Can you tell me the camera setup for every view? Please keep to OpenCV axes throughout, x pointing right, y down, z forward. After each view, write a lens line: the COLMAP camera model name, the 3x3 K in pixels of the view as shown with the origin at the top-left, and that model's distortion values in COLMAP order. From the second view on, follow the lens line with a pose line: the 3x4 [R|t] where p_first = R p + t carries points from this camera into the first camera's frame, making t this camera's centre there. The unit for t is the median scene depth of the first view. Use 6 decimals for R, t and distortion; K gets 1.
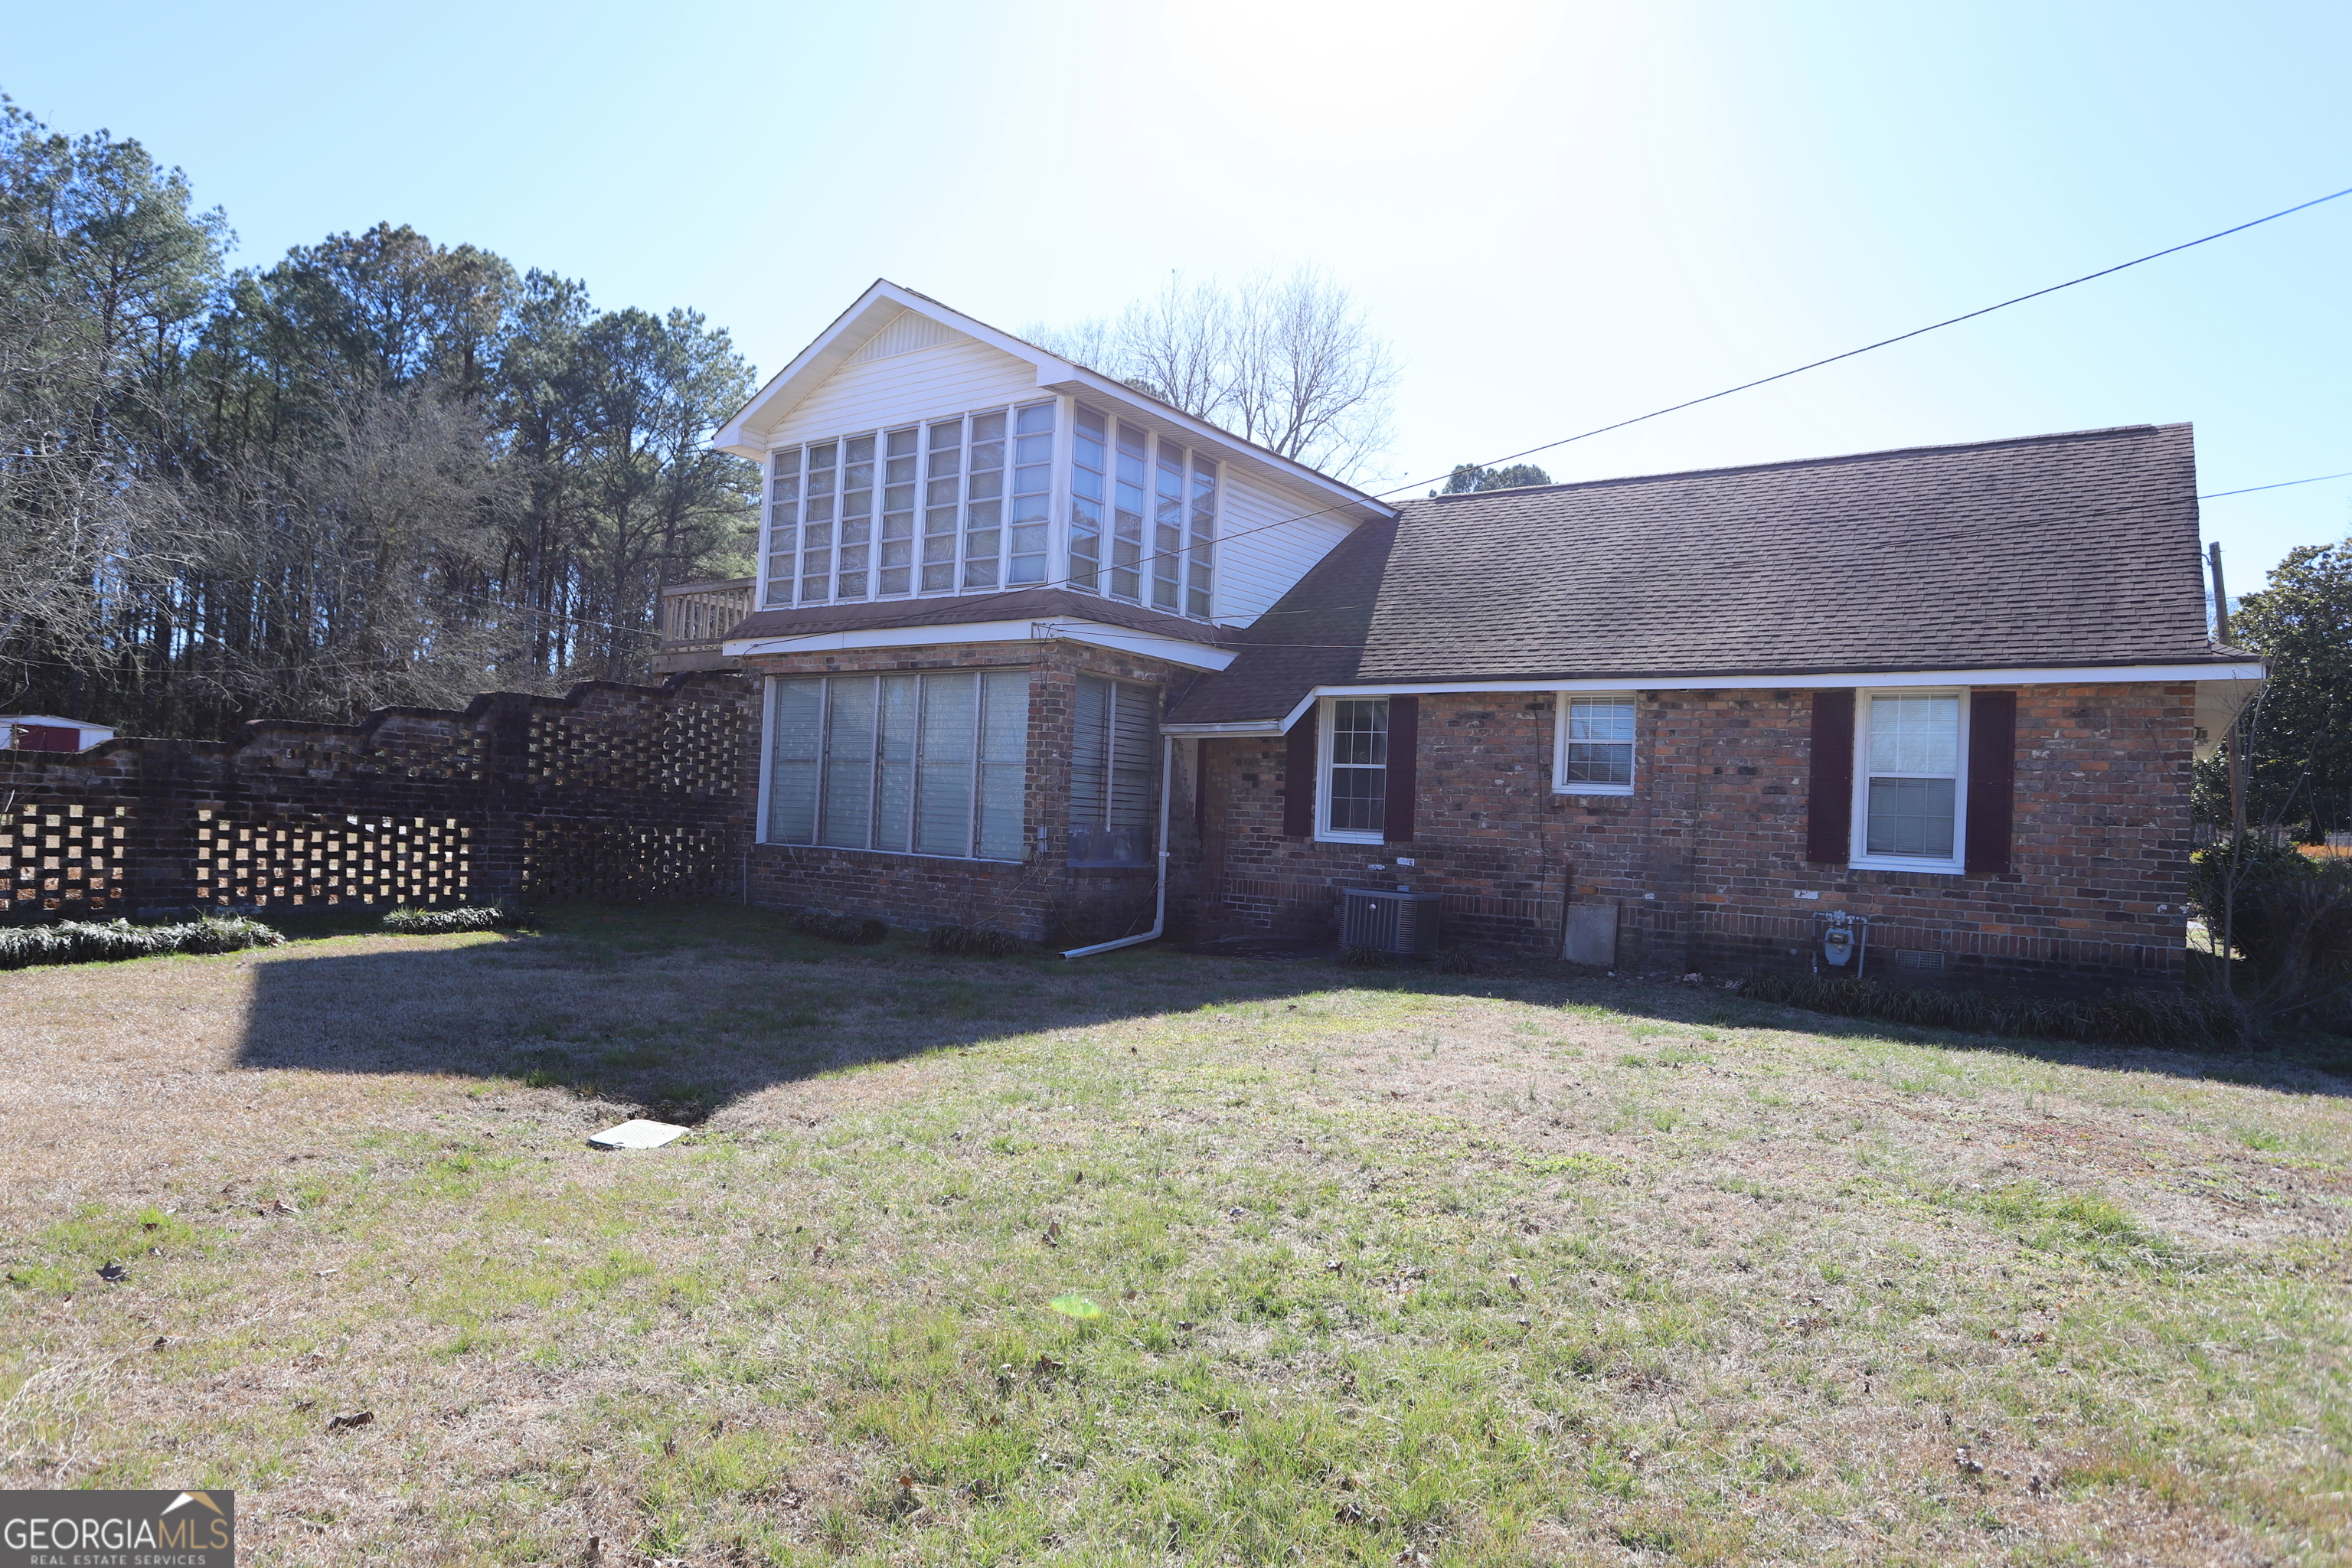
lens RADIAL K [[1387.3, 0, 1172.1], [0, 1387.3, 784.7], [0, 0, 1]] dist [-0.064435, 0.048342]
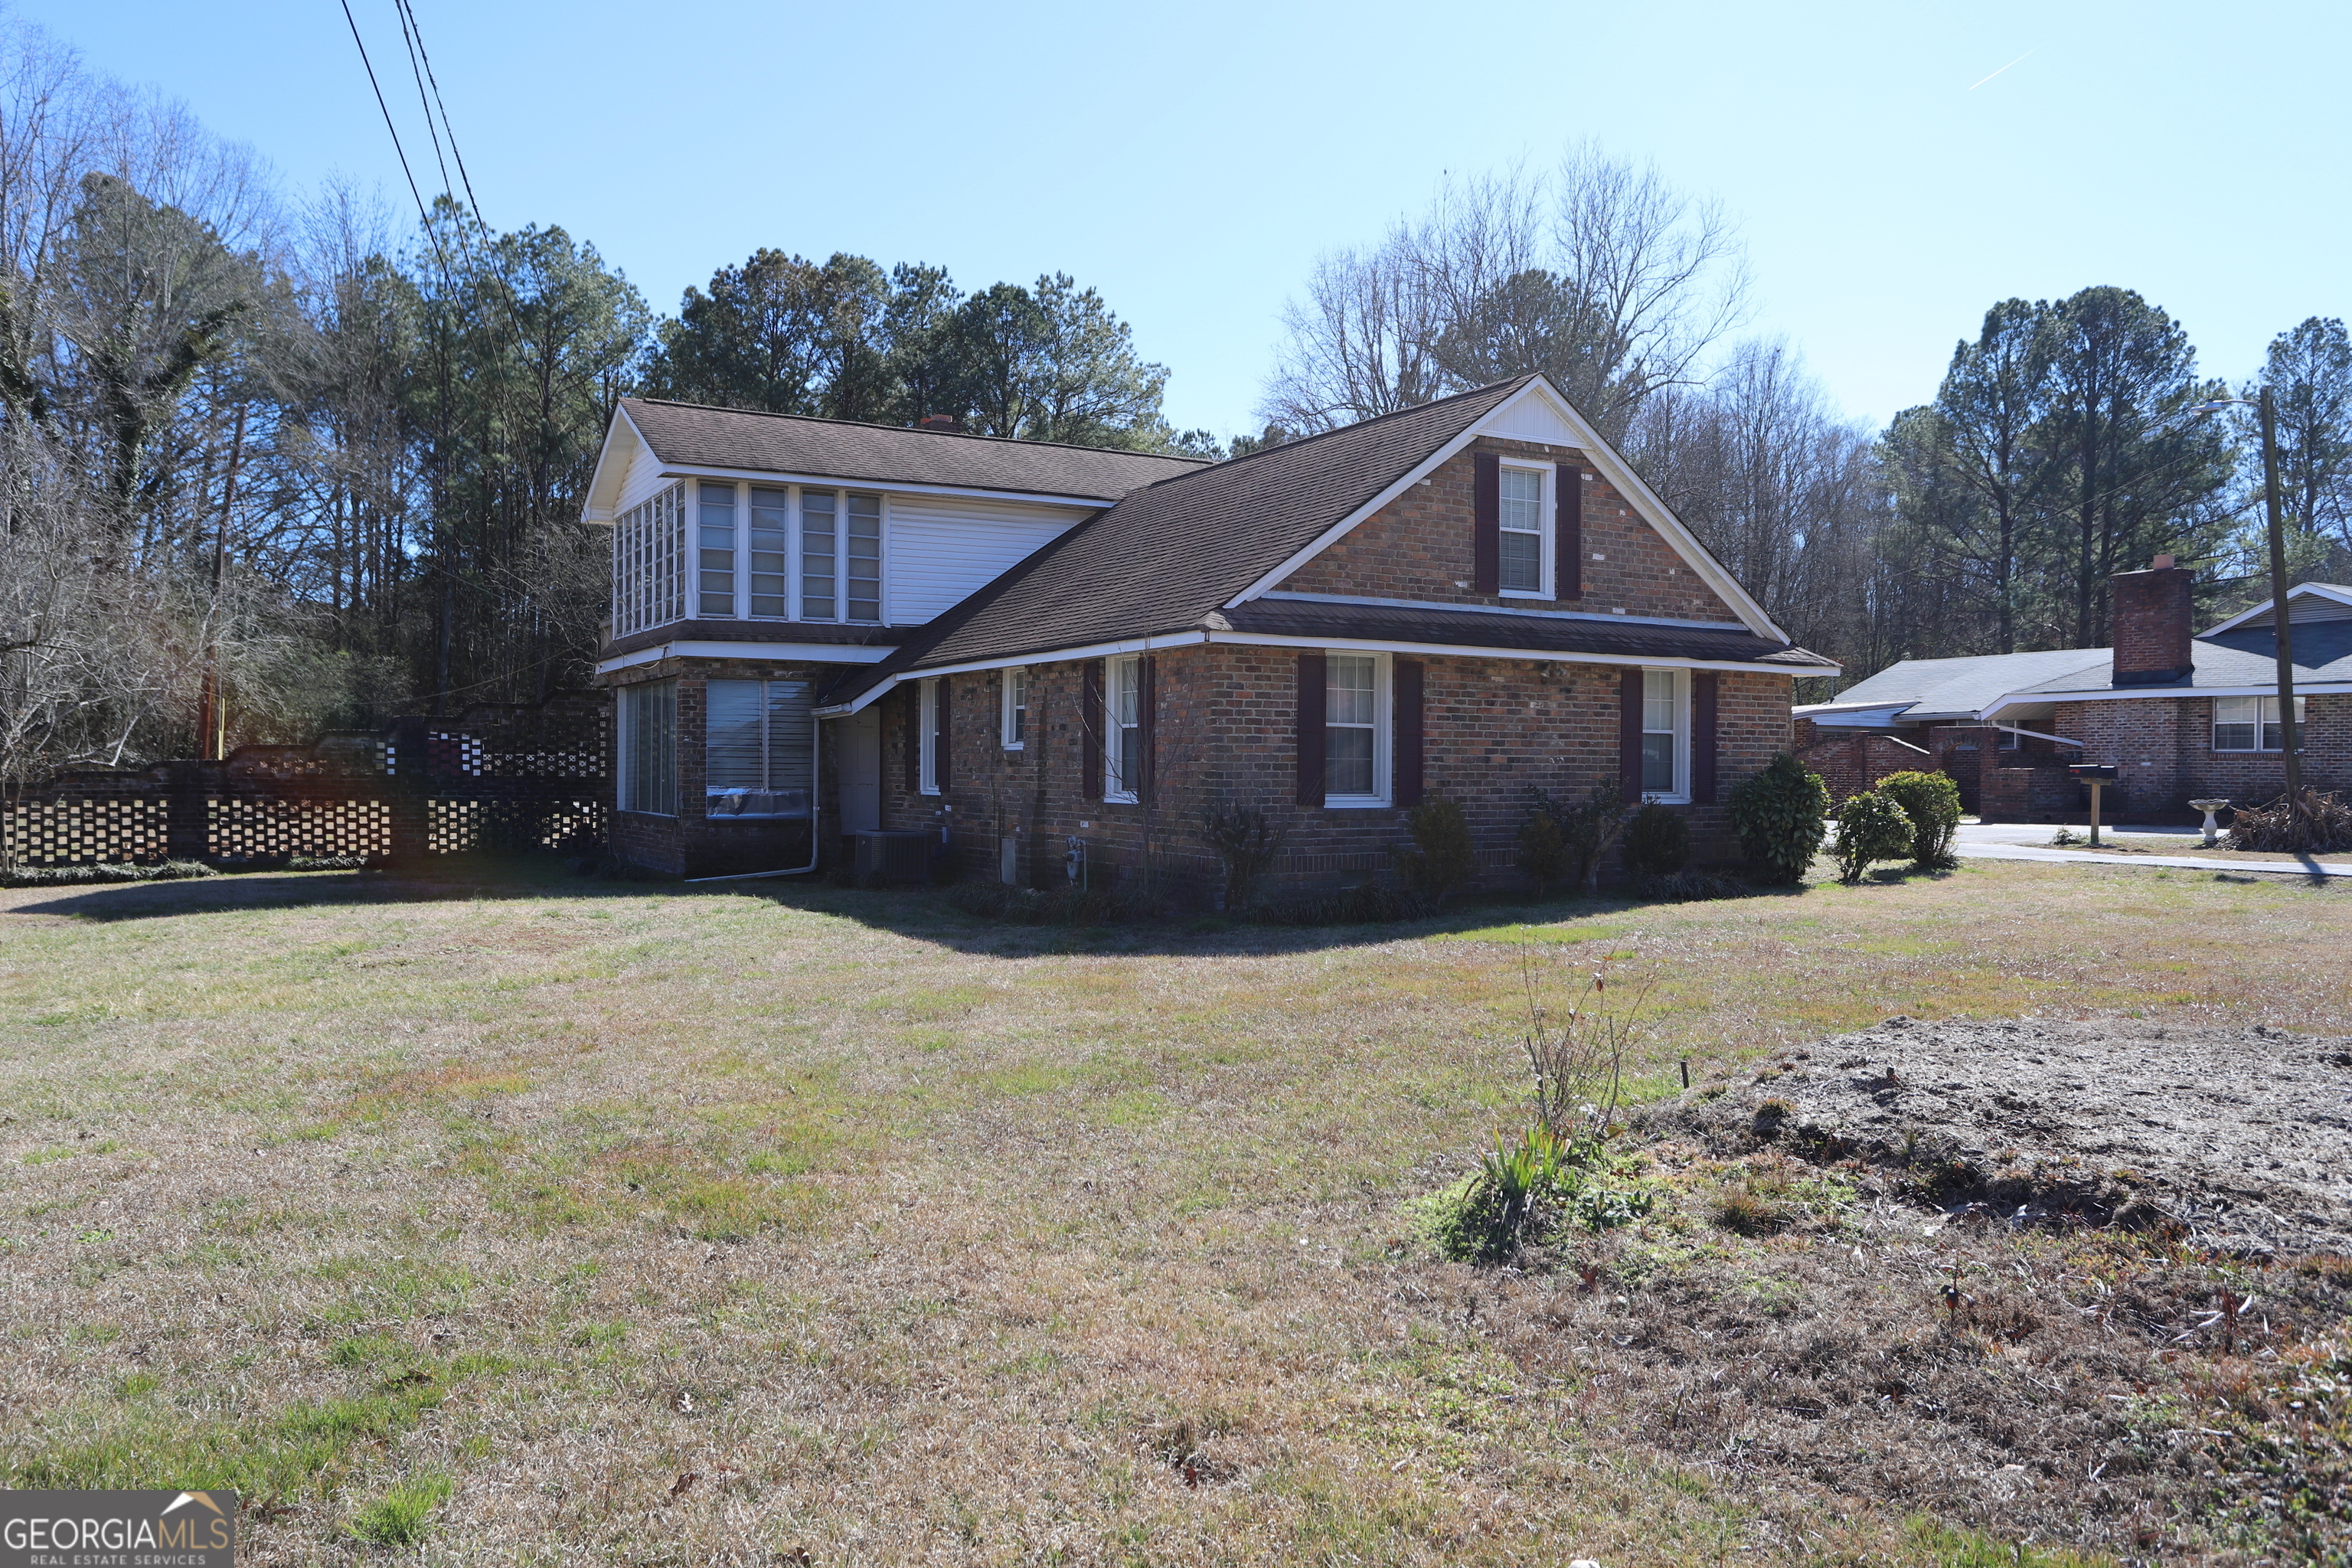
lens RADIAL K [[1666.2, 0, 1176.0], [0, 1666.2, 784.0], [0, 0, 1]] dist [-0.052725, 0.076480]
pose [[0.912548, -0.039295, -0.407077, 0.931789], [0.049248, 0.998689, 0.013997, 0.021856], [0.405994, -0.032821, 0.913286, -0.291049]]
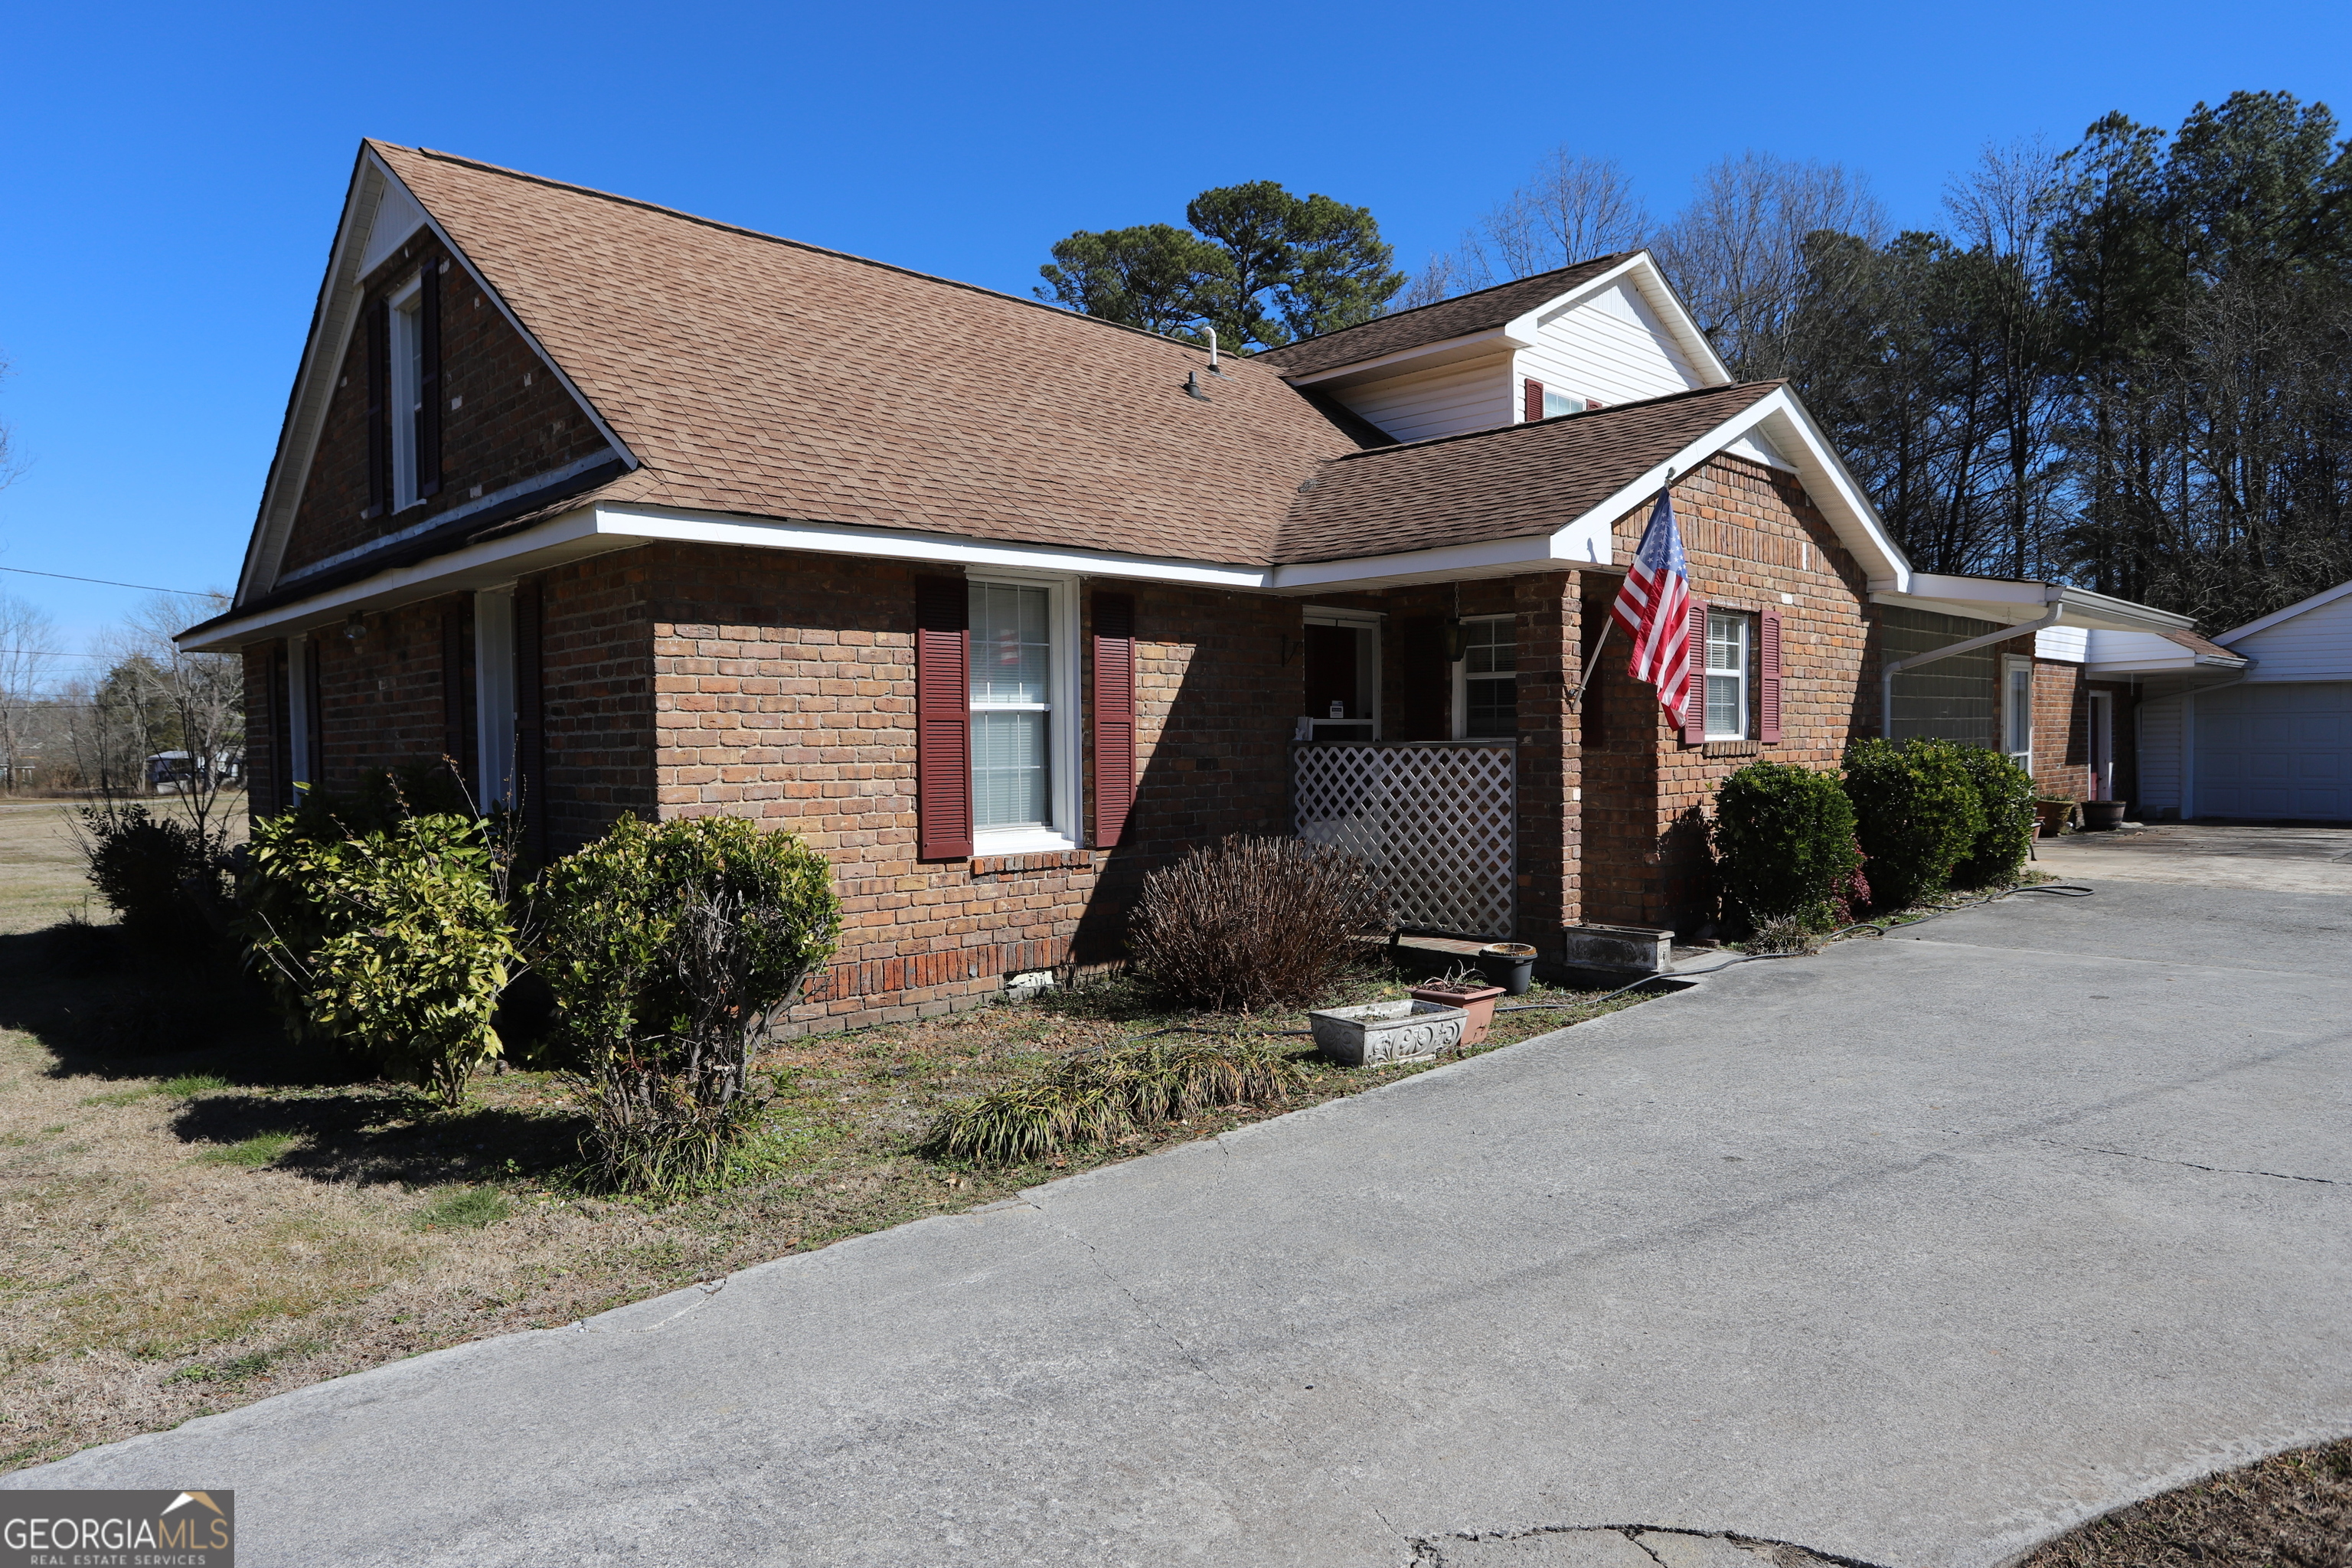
lens RADIAL K [[1428.9, 0, 1181.4], [0, 1428.9, 795.1], [0, 0, 1]] dist [-0.058330, 0.048544]
pose [[-0.166267, -0.006306, -0.986061, 1.238284], [0.034513, 0.999330, -0.012210, 0.063271], [0.985477, -0.036062, -0.165938, 1.371950]]
